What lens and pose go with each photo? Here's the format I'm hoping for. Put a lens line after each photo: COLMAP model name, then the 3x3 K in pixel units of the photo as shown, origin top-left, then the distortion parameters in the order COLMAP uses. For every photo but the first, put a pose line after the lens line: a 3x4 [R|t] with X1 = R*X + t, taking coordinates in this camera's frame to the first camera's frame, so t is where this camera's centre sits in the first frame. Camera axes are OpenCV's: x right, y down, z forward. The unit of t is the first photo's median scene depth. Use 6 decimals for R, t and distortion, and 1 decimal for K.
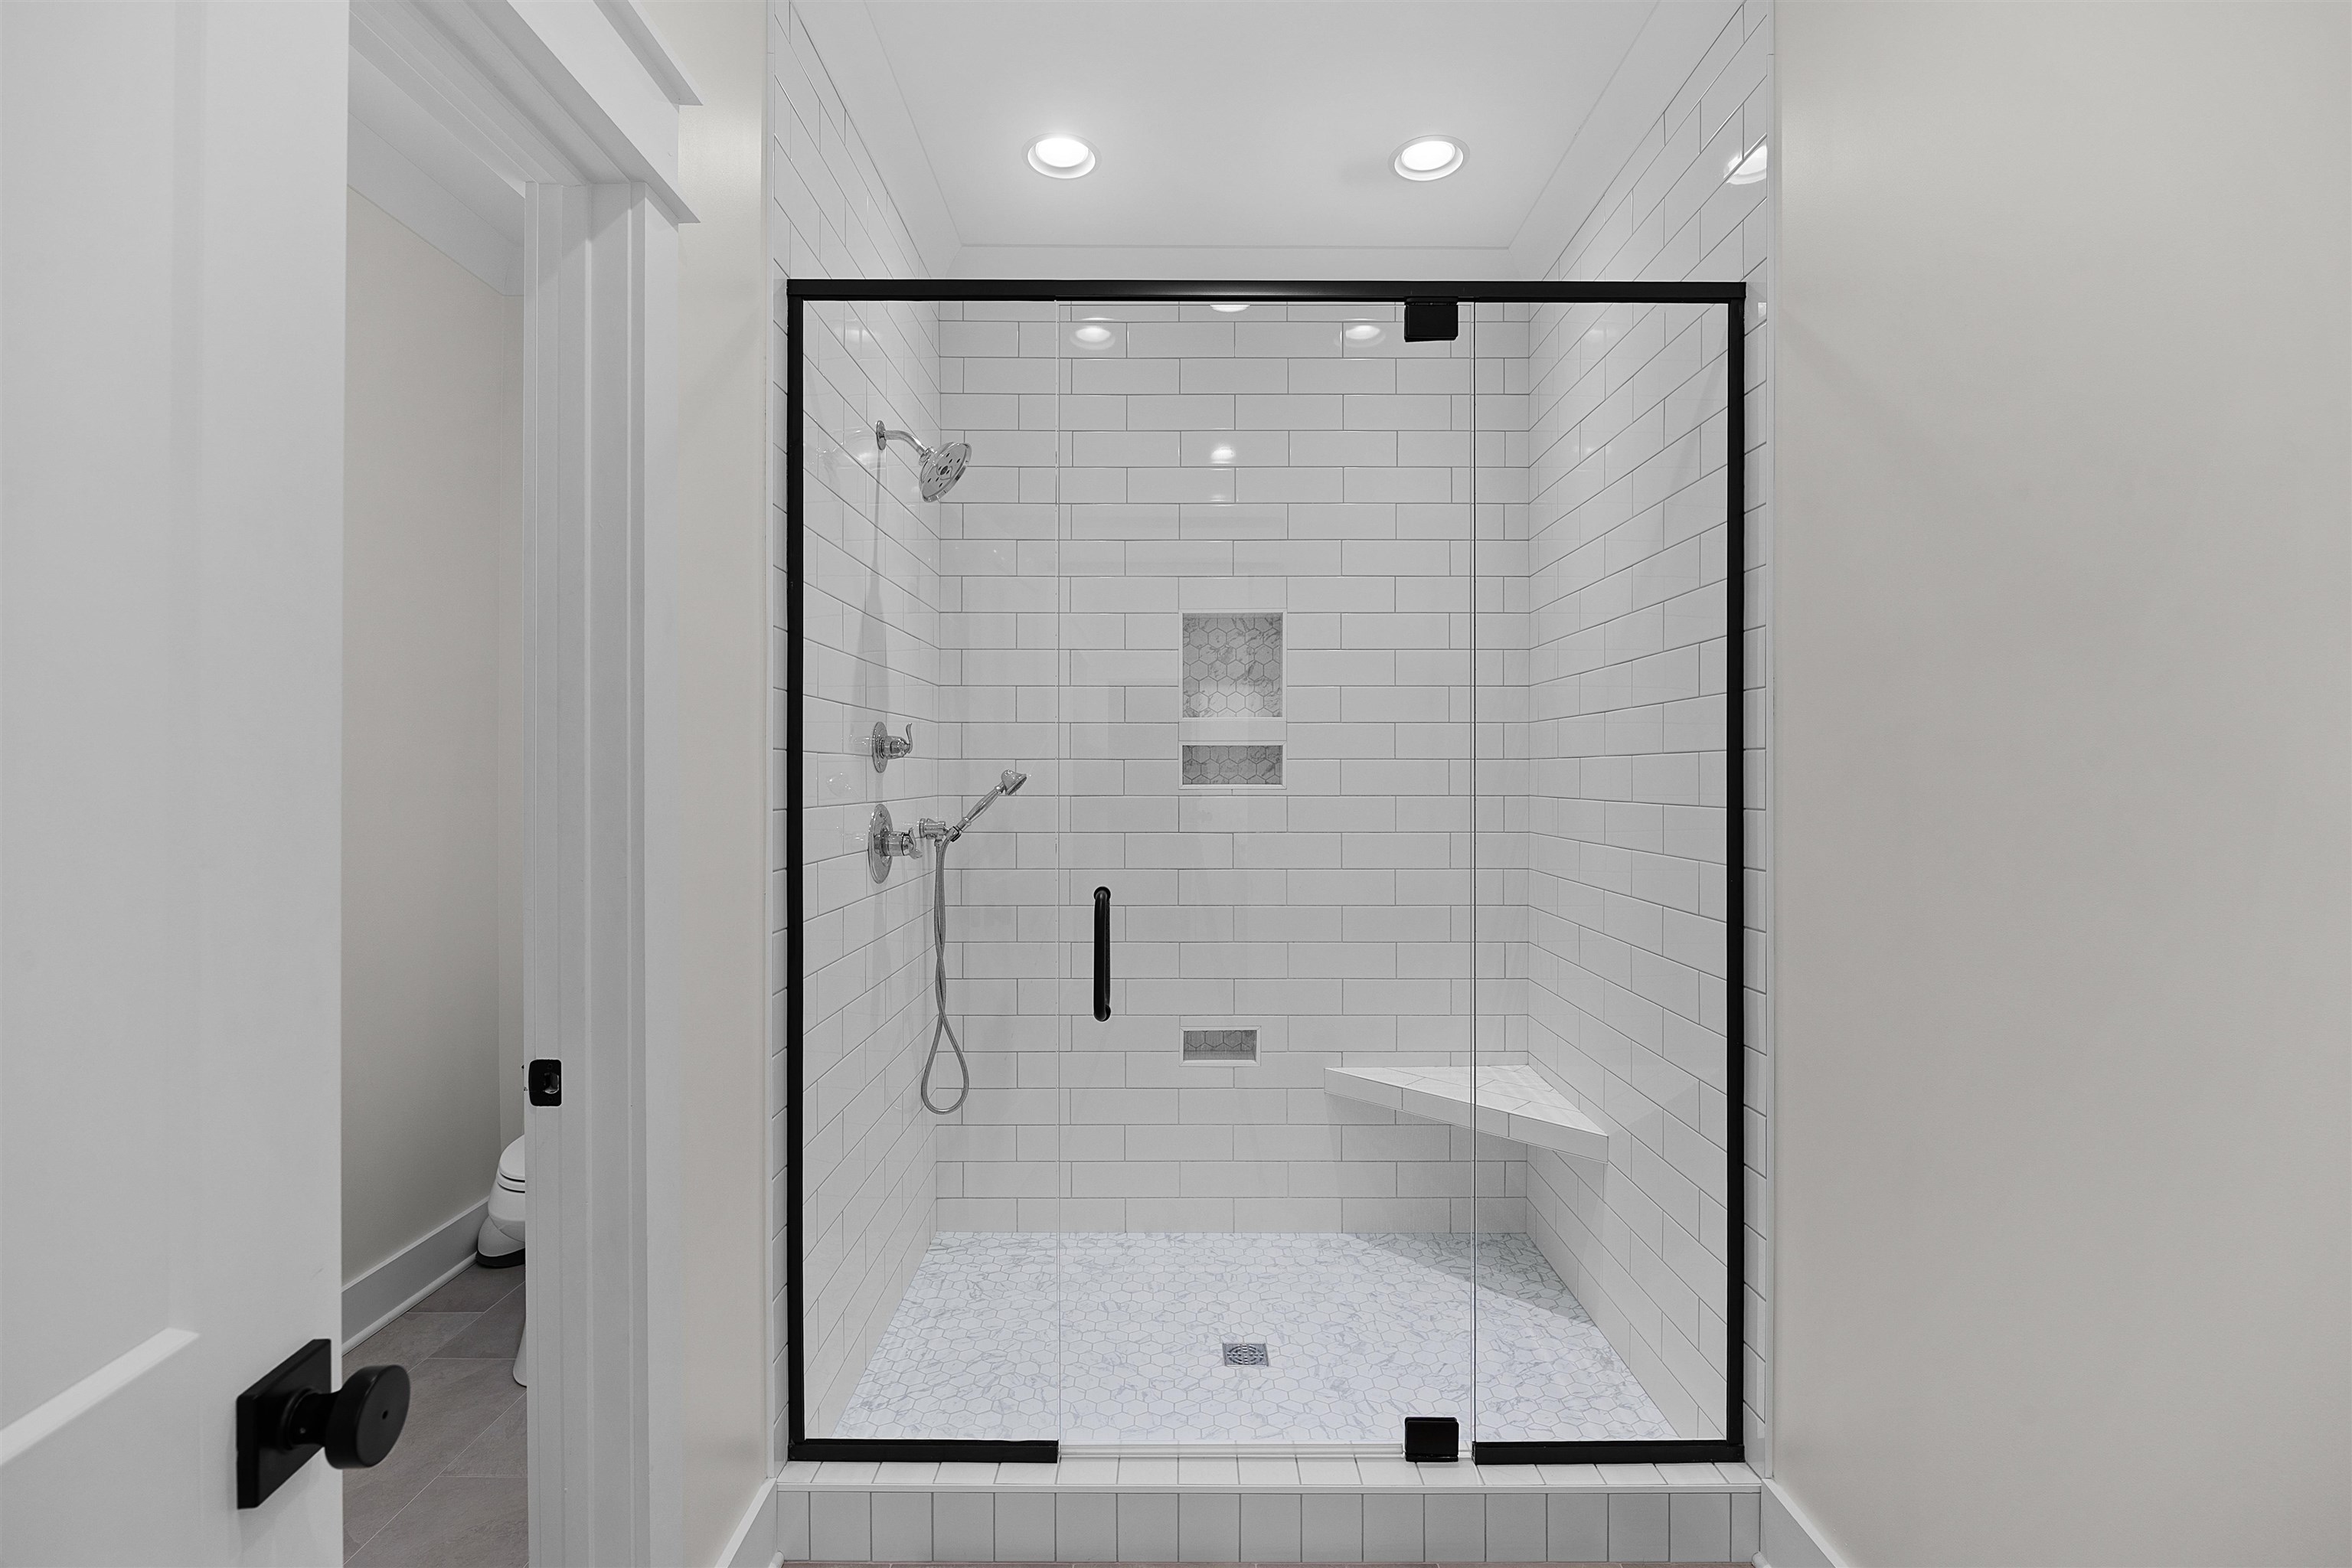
lens RADIAL K [[1081.8, 0, 1177.2], [0, 1081.8, 783.4], [0, 0, 1]] dist [0.000032, -0.000003]
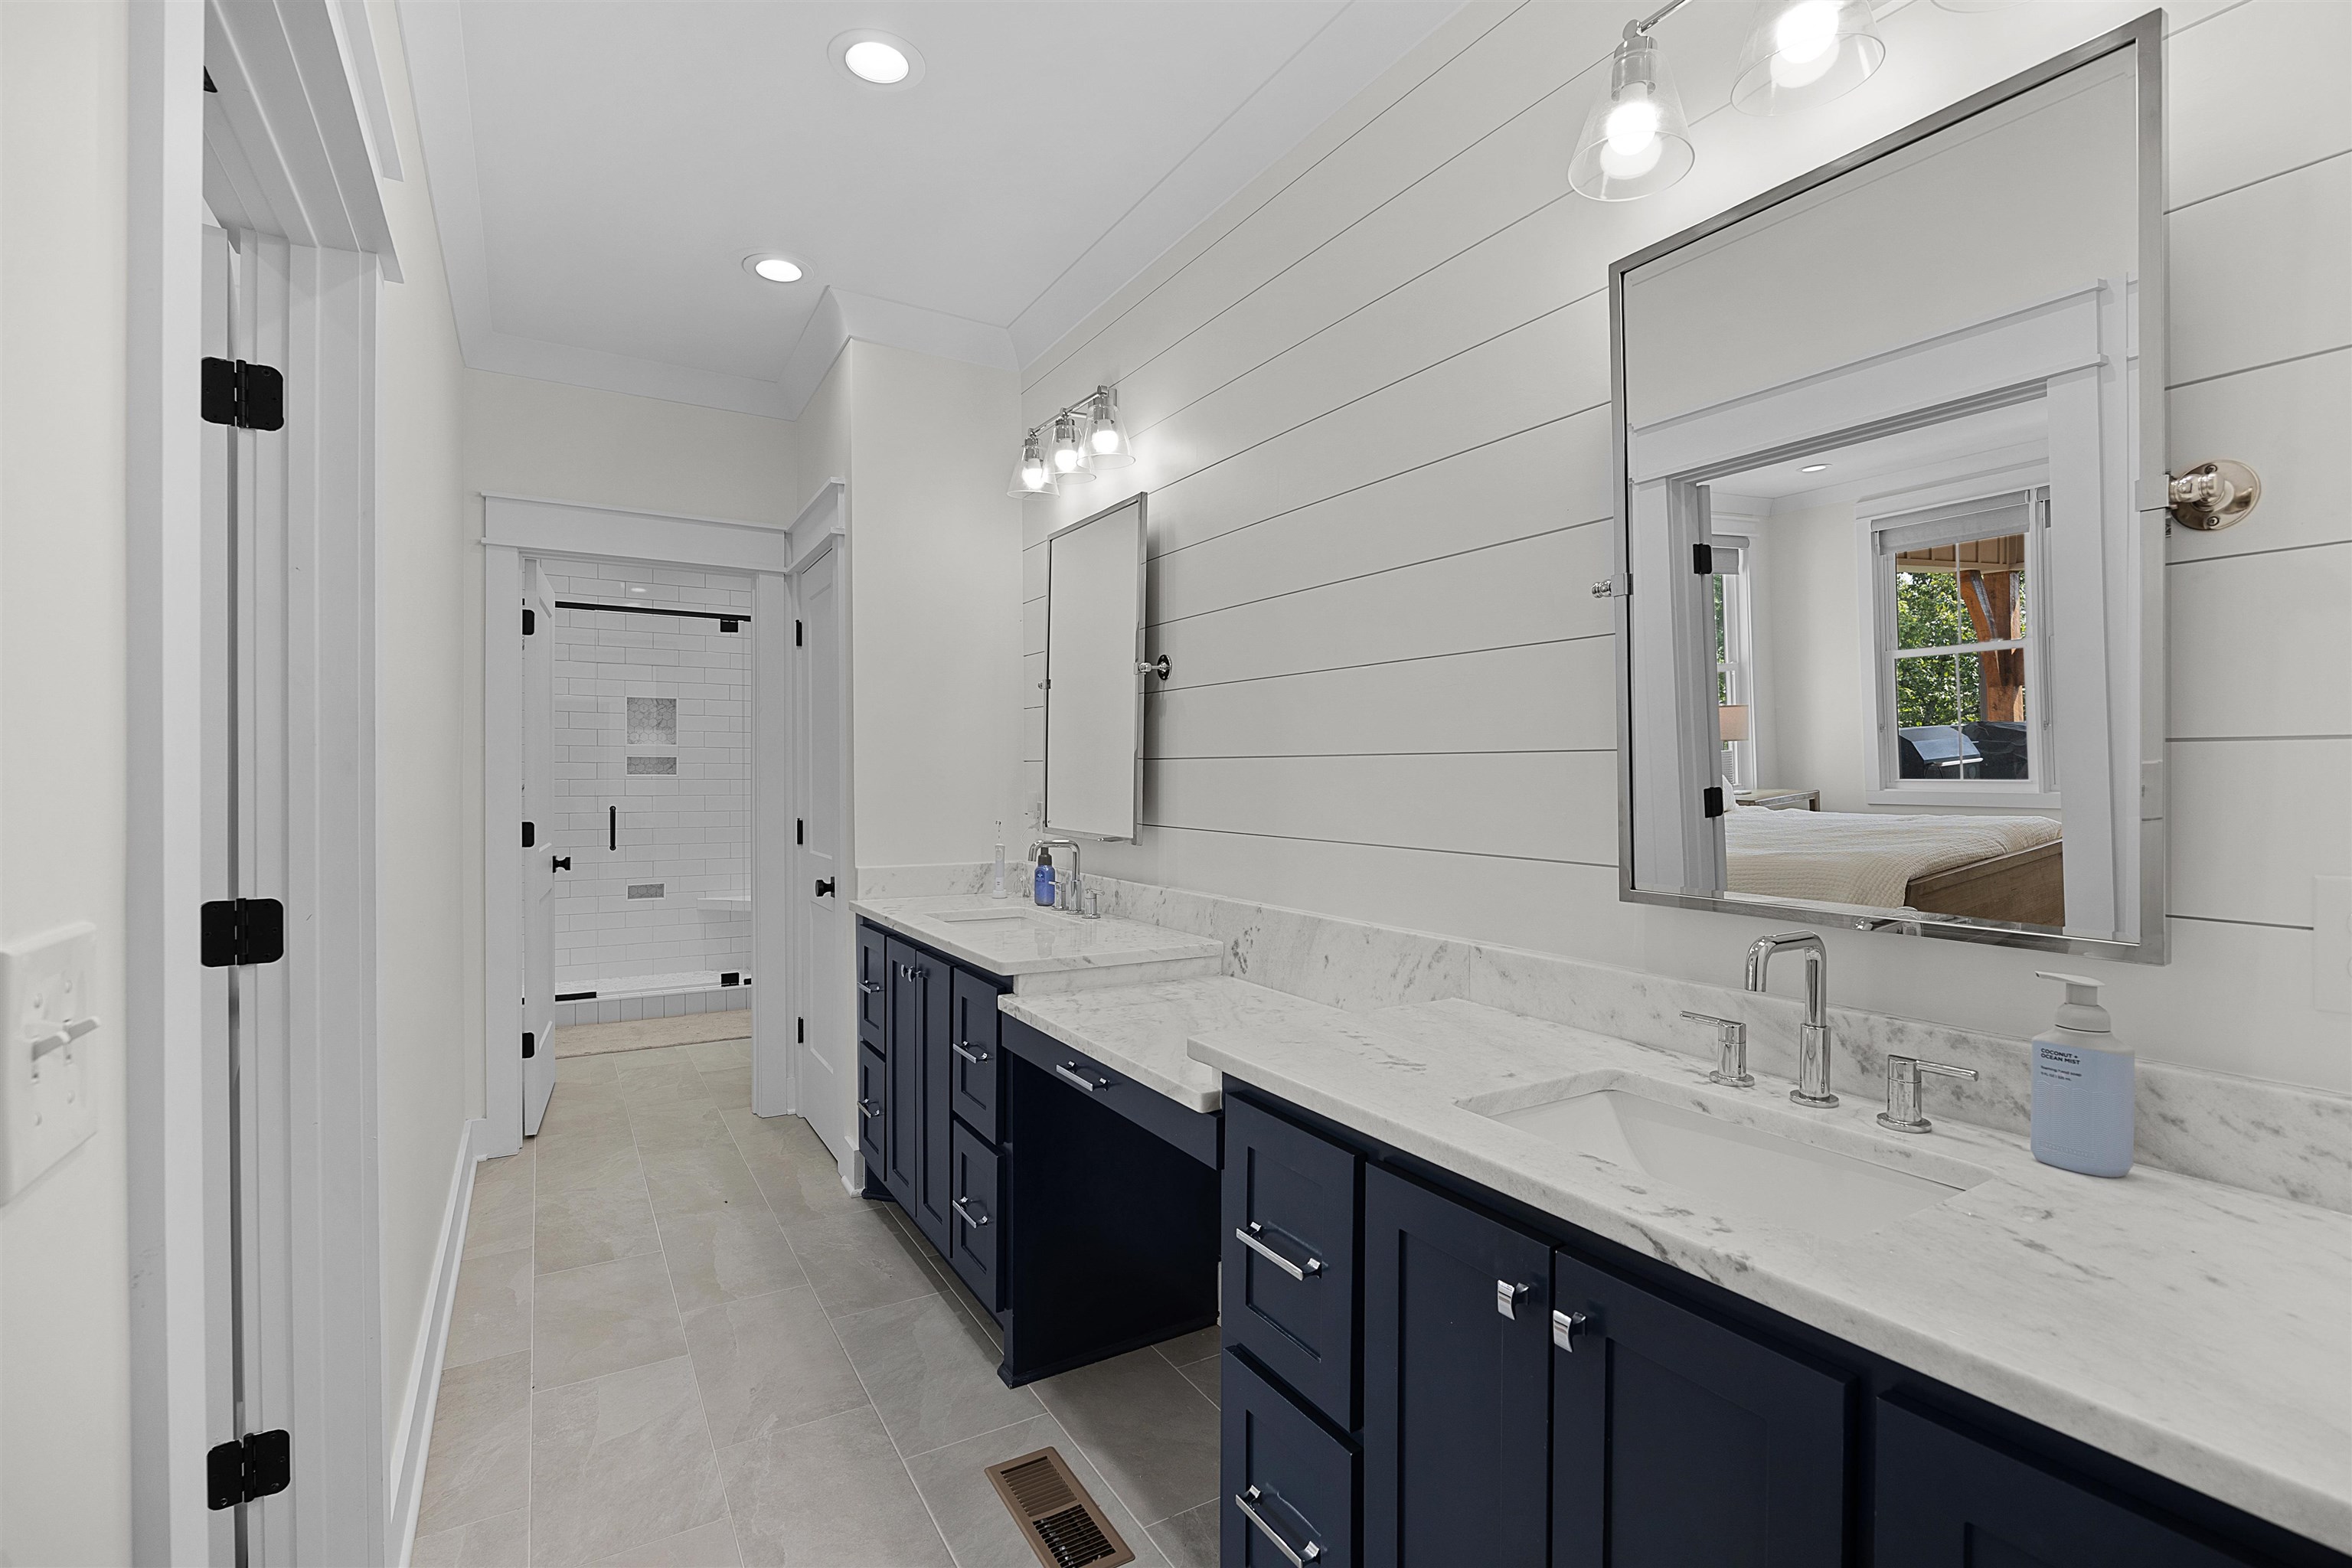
lens RADIAL K [[1081.8, 0, 1173.8], [0, 1081.8, 778.9], [0, 0, 1]] dist [0.000032, -0.000003]
pose [[0.860096, -0.001980, 0.510129, -0.160864], [0.001761, 0.999998, 0.000912, 0.010371], [-0.510130, 0.000114, 0.860097, -1.464633]]
